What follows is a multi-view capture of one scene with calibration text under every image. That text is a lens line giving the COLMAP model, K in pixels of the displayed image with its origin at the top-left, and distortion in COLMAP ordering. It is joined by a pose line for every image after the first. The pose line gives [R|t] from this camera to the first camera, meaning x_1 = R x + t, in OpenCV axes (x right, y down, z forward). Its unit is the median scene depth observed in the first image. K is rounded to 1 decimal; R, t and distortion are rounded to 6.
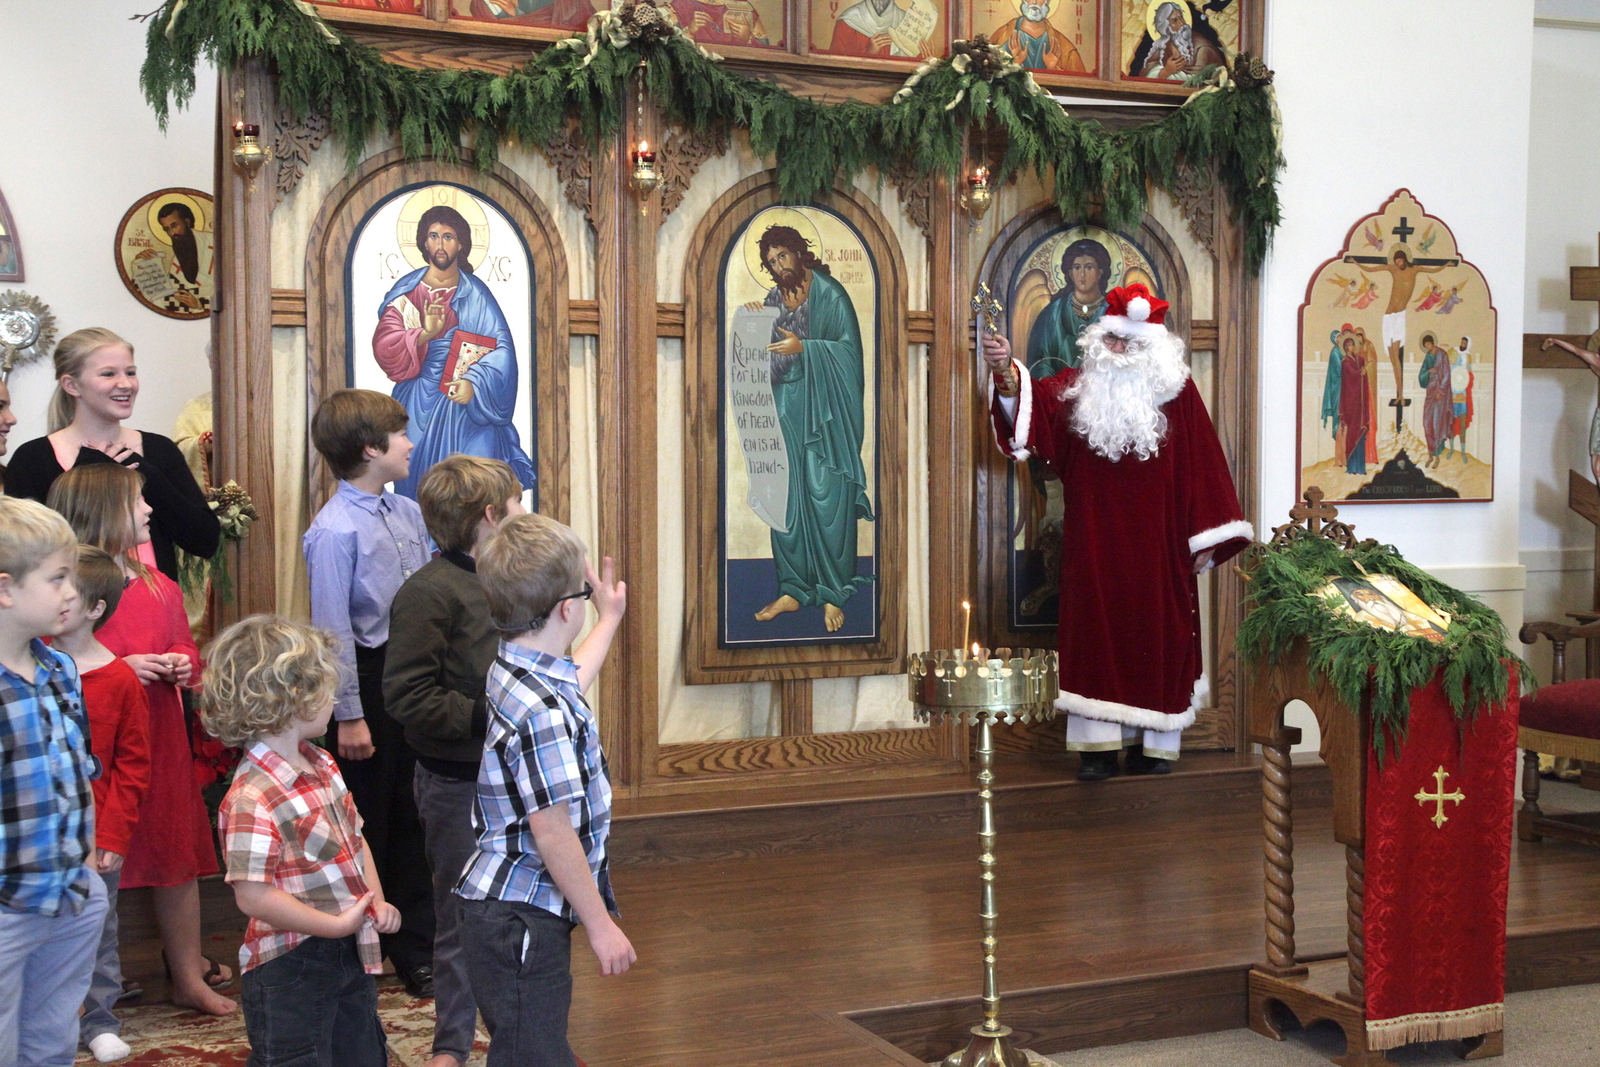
lens RADIAL K [[2070.6, 0, 814.4], [0, 2070.6, 540.7], [0, 0, 1]] dist [0.111685, 0.000000]
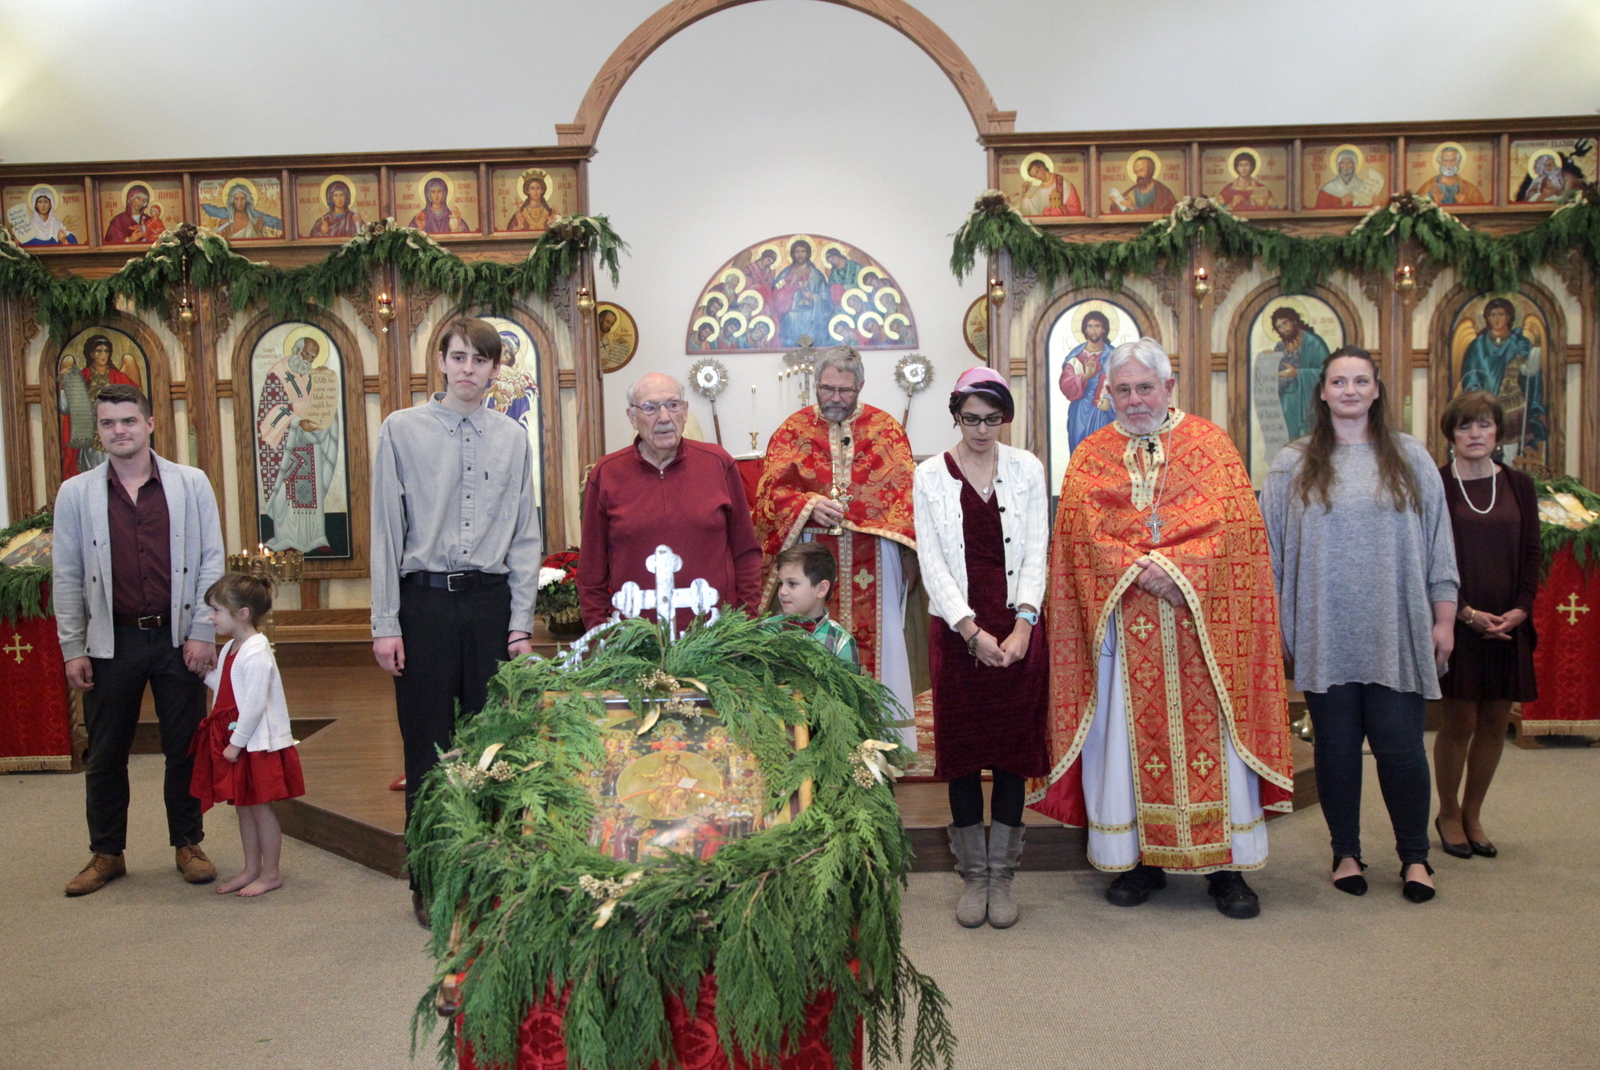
lens RADIAL K [[1451.4, 0, 791.9], [0, 1451.4, 593.6], [0, 0, 1]] dist [-0.060042, 0.012885]
pose [[0.892394, 0.024729, -0.450579, 0.185254], [0.006840, 0.997641, 0.068299, 0.010870], [0.451206, -0.064031, 0.890120, -0.357695]]
